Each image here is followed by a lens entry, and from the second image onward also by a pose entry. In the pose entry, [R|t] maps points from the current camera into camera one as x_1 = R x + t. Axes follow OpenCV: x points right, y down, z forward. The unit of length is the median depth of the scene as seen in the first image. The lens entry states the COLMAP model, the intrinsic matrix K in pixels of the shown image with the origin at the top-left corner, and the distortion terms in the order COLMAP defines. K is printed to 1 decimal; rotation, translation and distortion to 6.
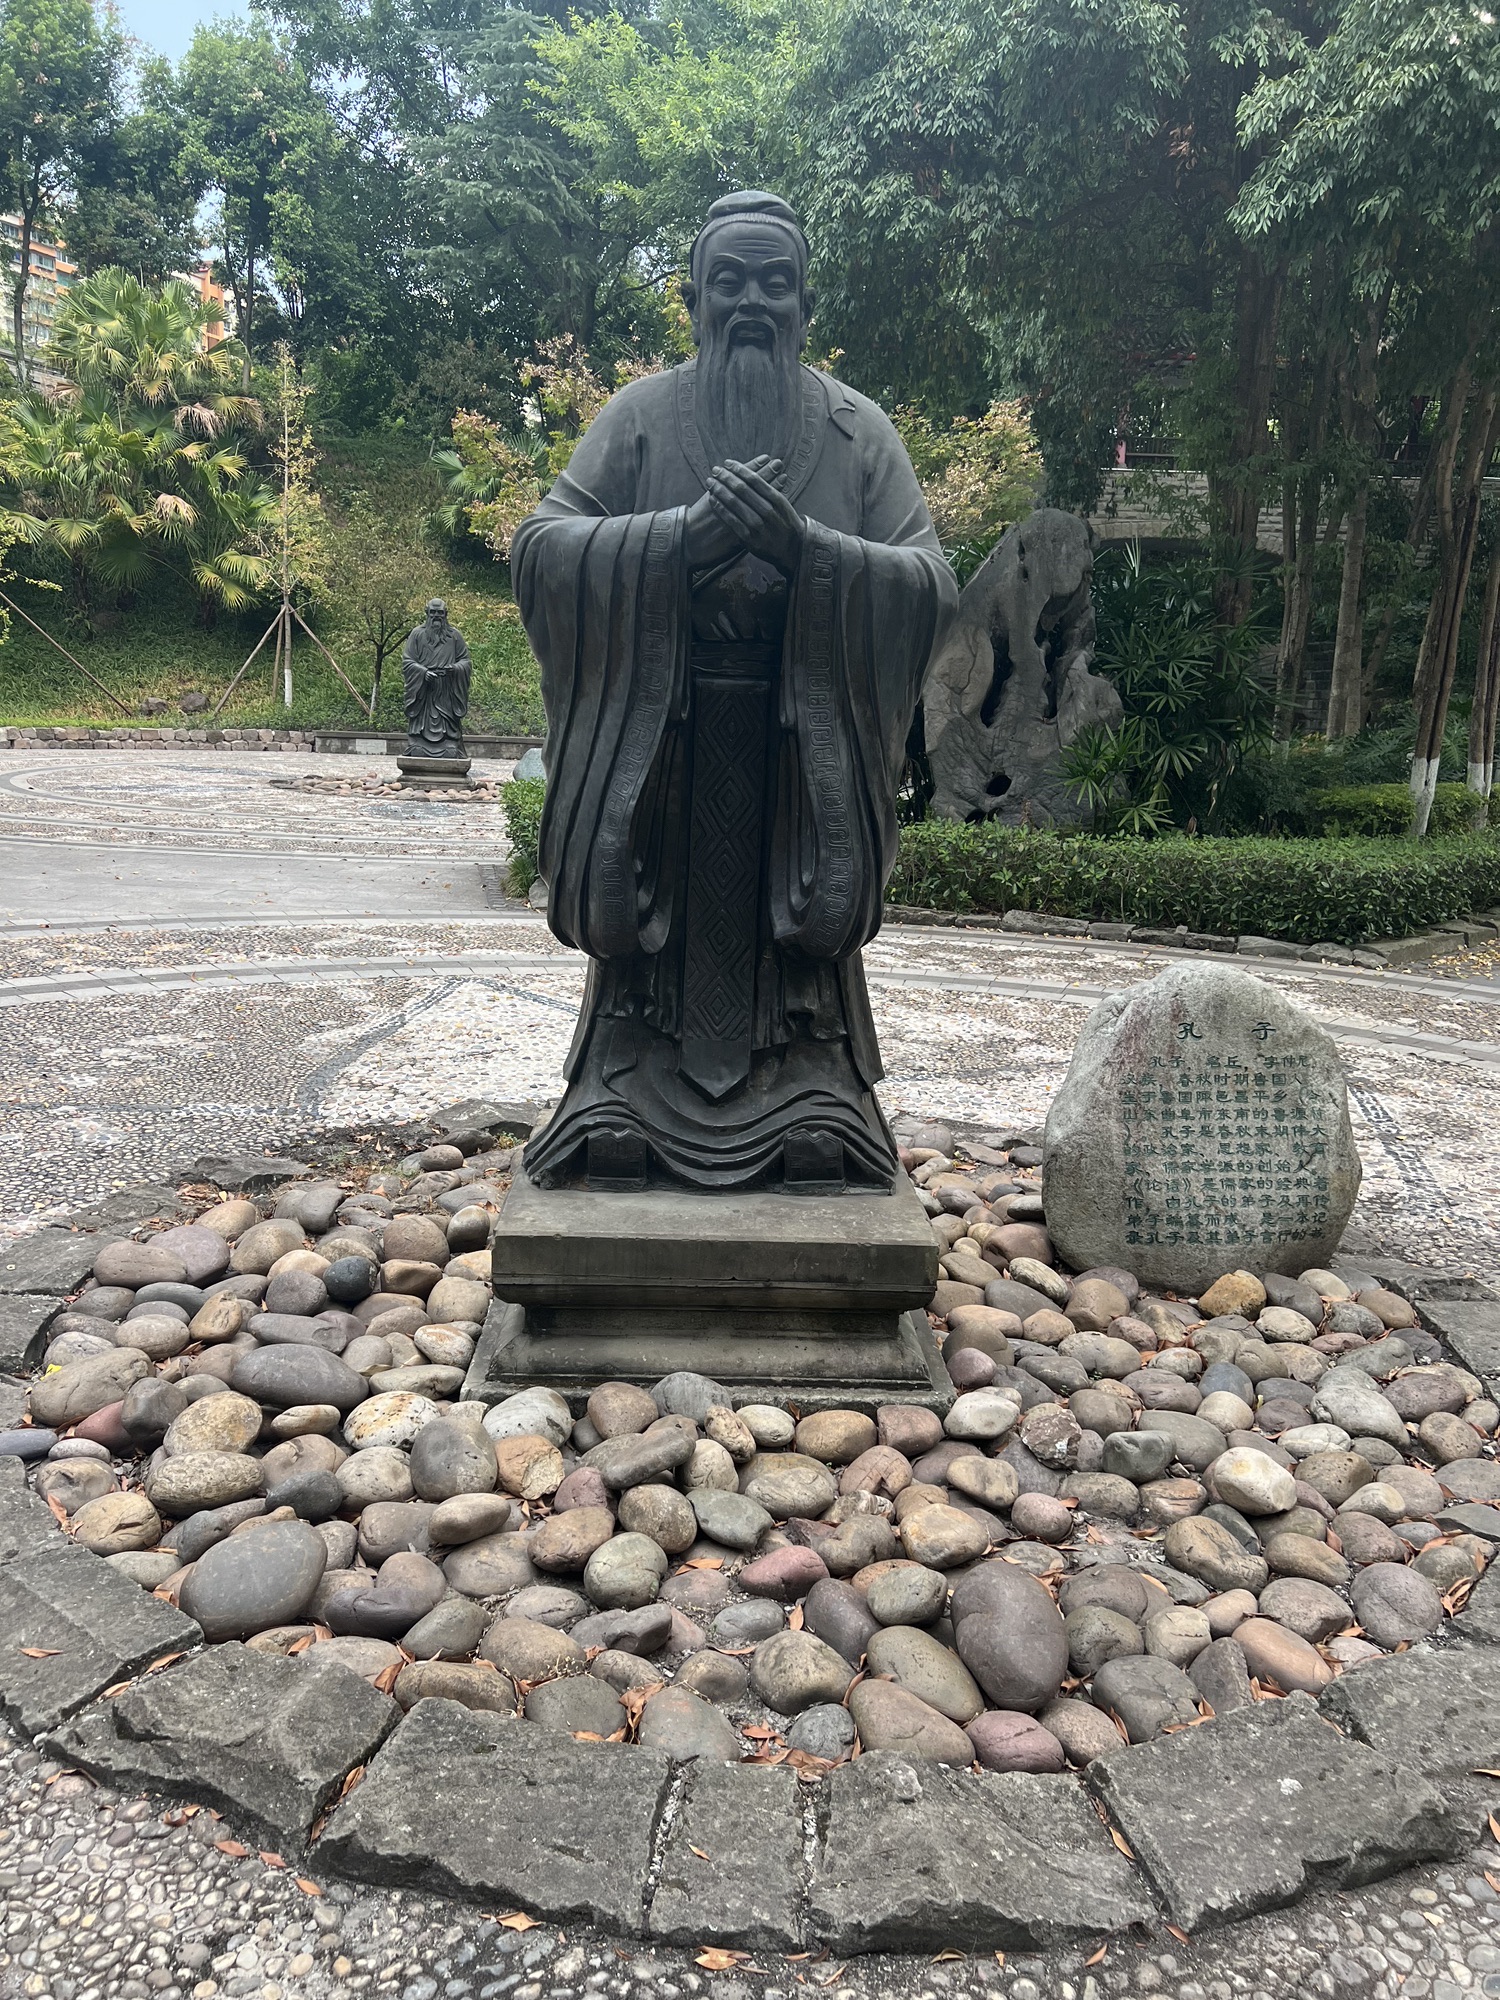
lens RADIAL K [[1502.2, 0, 739.5], [0, 1502.2, 995.9], [0, 0, 1]] dist [0.049067, -0.012062]
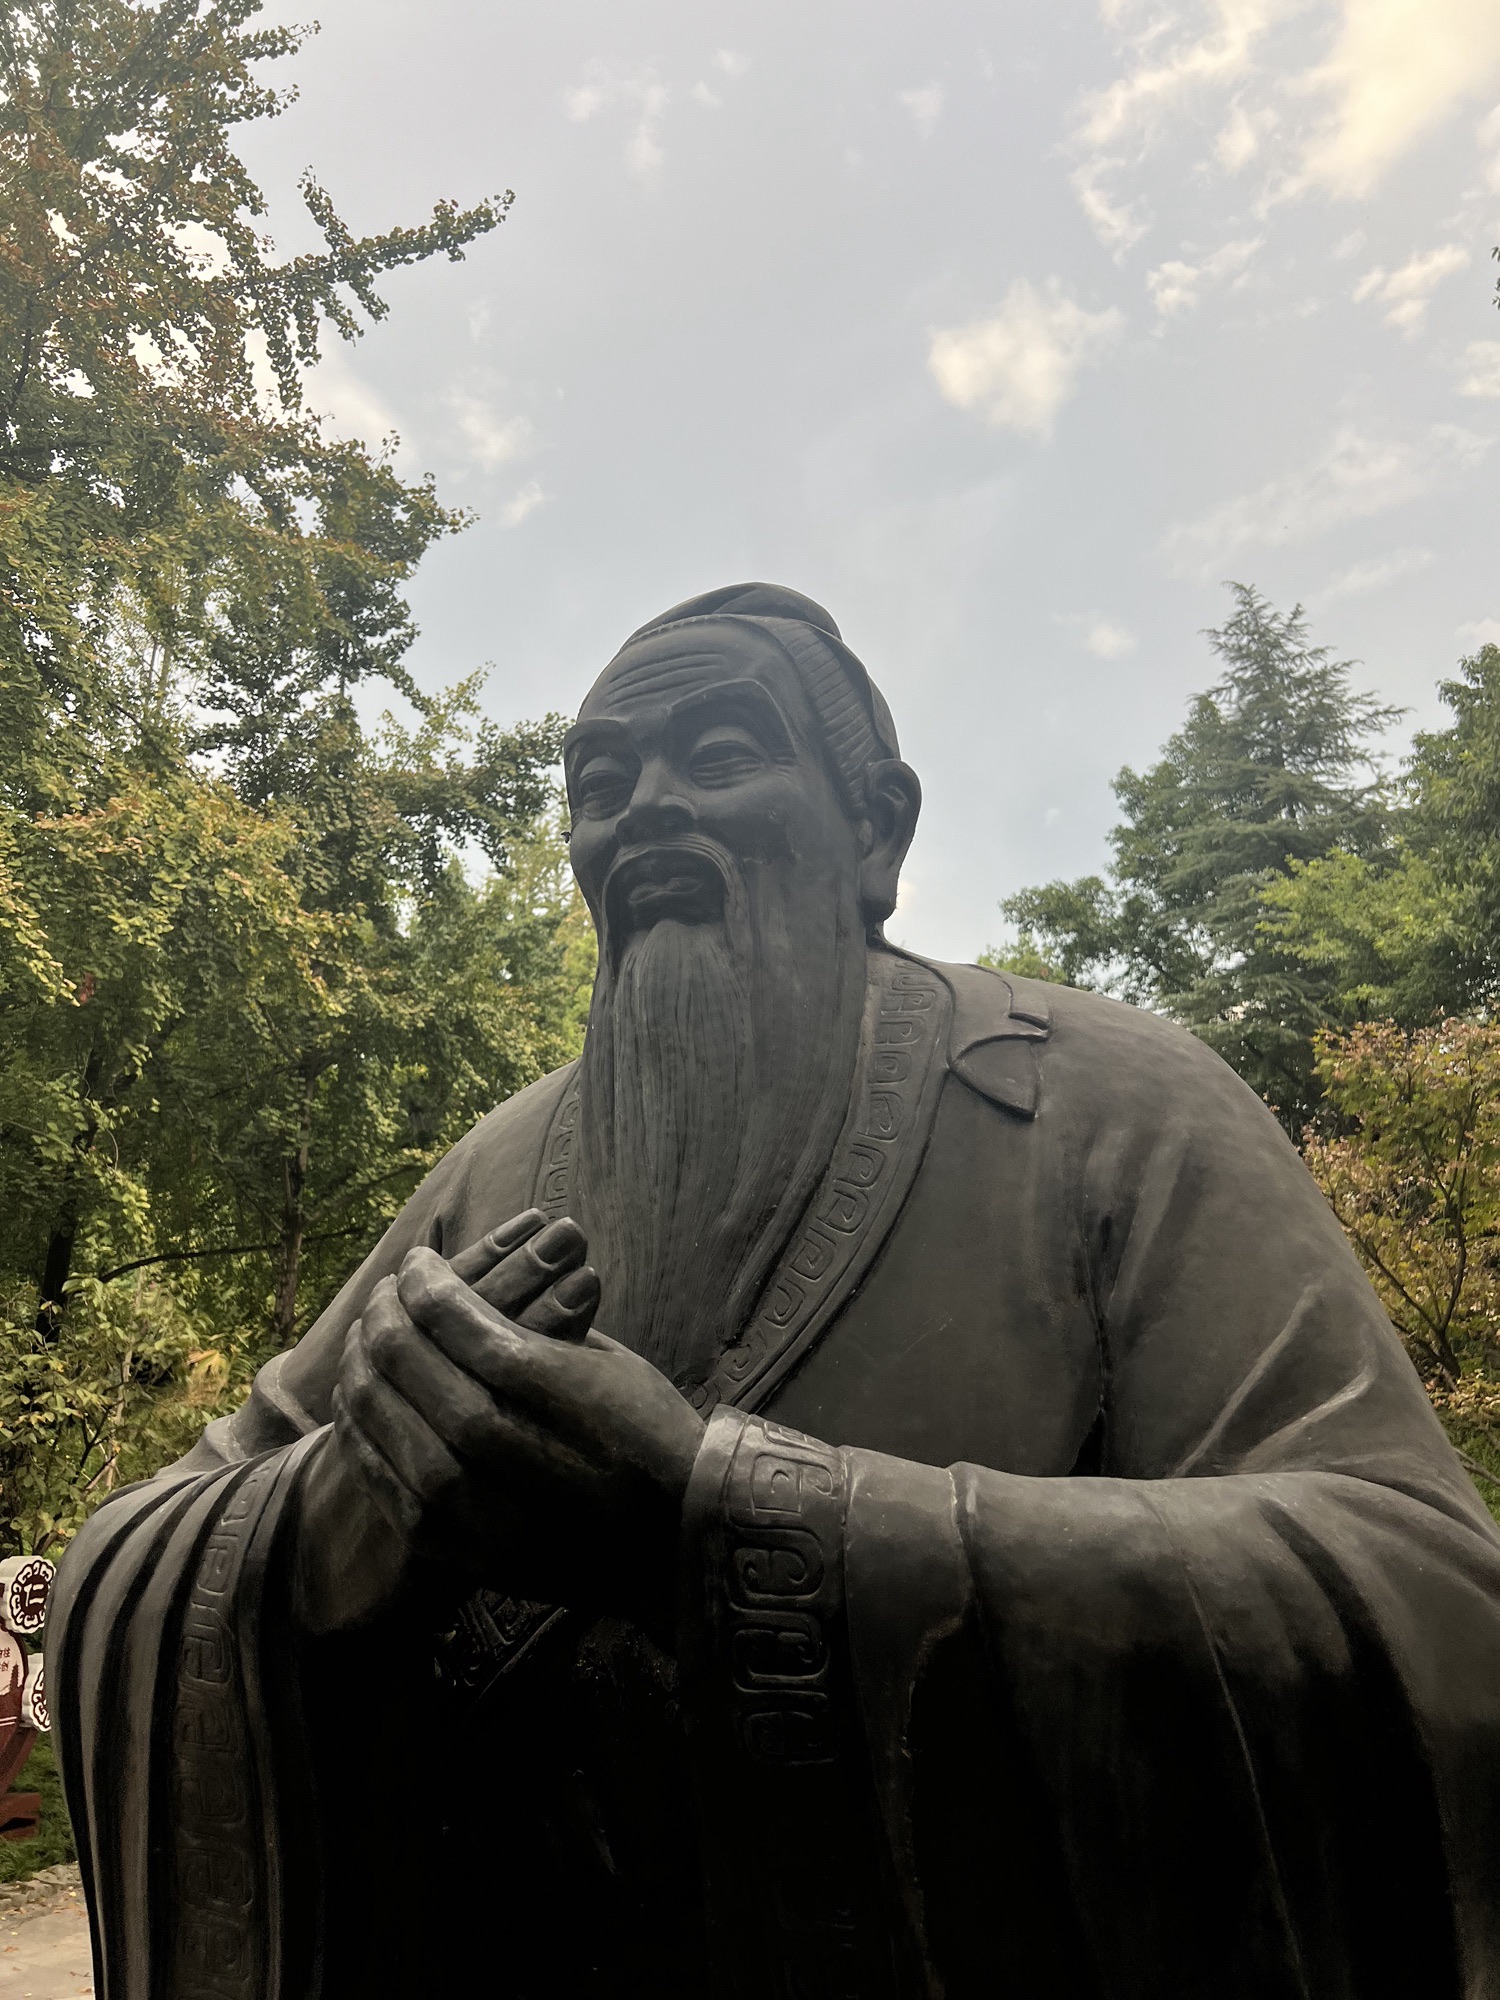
lens RADIAL K [[1502.2, 0, 748.9], [0, 1502.2, 995.7], [0, 0, 1]] dist [0.049067, -0.012062]
pose [[0.863896, -0.207523, -0.458931, 0.021660], [-0.055607, 0.866306, -0.496409, -0.030141], [0.500591, 0.454365, 0.736859, 0.093844]]
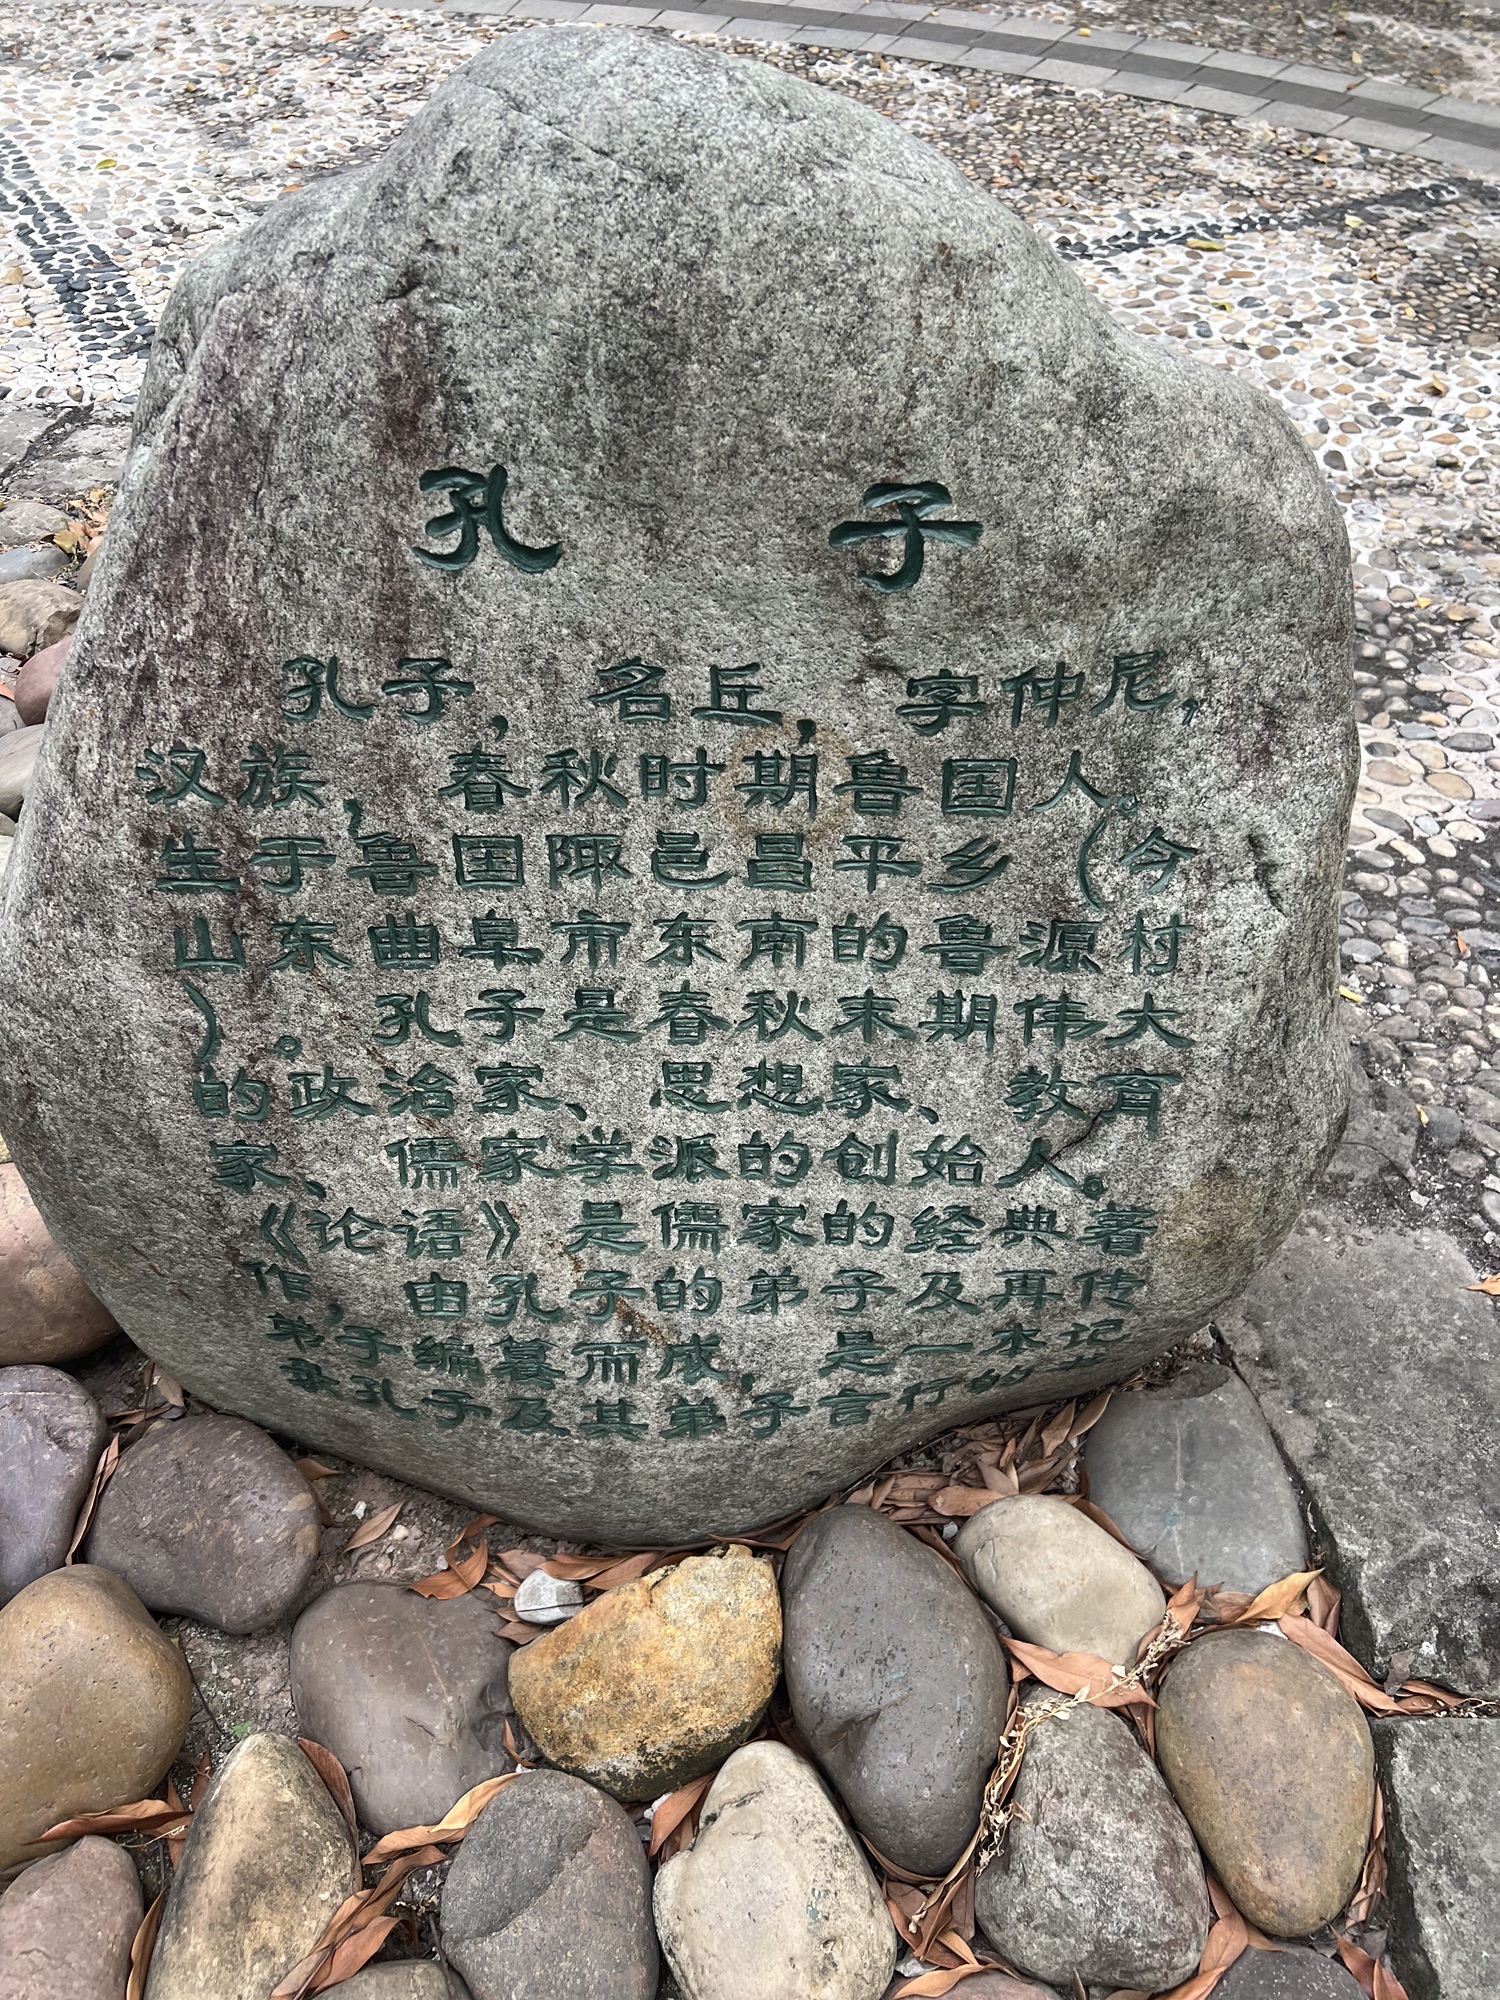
lens RADIAL K [[1502.2, 0, 746.2], [0, 1502.2, 1000.9], [0, 0, 1]] dist [0.049067, -0.012062]
pose [[0.994914, 0.055470, -0.084083, 0.347371], [-0.000832, 0.839215, 0.543799, -0.025256], [0.100728, -0.540963, 0.834993, 0.829028]]
